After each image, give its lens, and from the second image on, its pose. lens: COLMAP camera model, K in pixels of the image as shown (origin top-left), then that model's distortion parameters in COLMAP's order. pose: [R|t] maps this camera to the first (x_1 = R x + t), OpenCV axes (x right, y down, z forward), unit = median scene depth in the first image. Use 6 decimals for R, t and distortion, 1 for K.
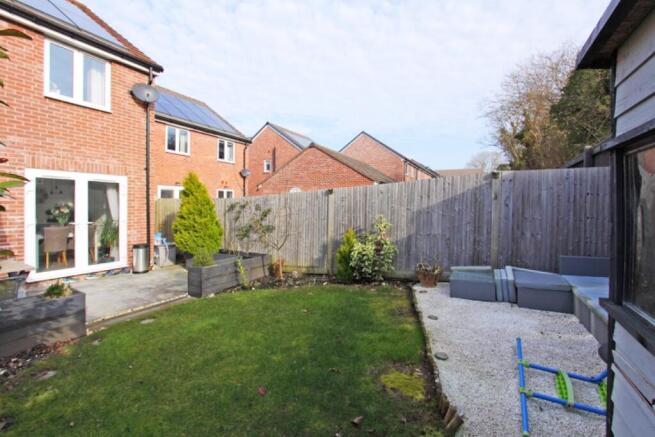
lens RADIAL K [[296.8, 0, 326.9], [0, 296.8, 209.5], [0, 0, 1]] dist [-0.012774, 0.000137]
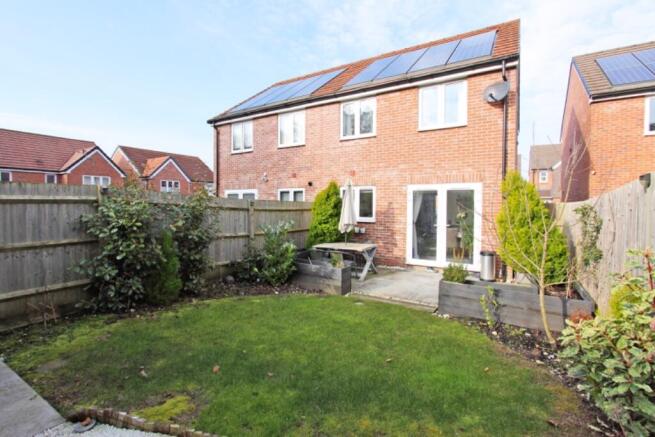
lens RADIAL K [[310.4, 0, 329.3], [0, 310.4, 209.0], [0, 0, 1]] dist [-0.009596, 0.000504]
pose [[-0.058207, 0.001347, -0.998304, 0.449010], [-0.021846, 0.999758, 0.002623, -0.014521], [0.998066, 0.021961, -0.058163, 0.593892]]
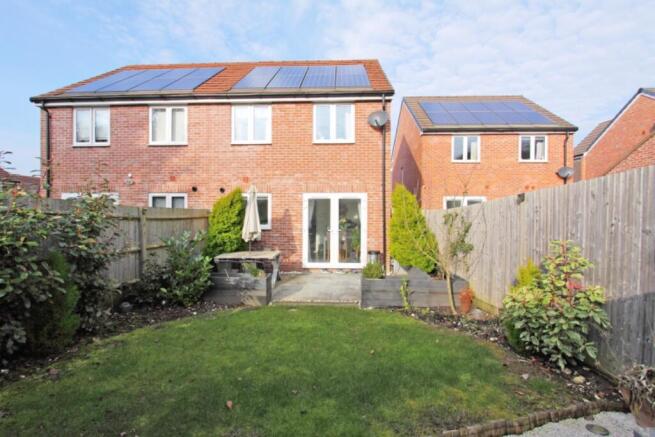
lens RADIAL K [[310.4, 0, 329.3], [0, 310.4, 209.0], [0, 0, 1]] dist [-0.009596, 0.000504]
pose [[0.436437, -0.017327, -0.899568, 0.420451], [-0.010710, 0.999644, -0.024451, -0.015773], [0.899671, 0.020306, 0.436096, 0.347454]]
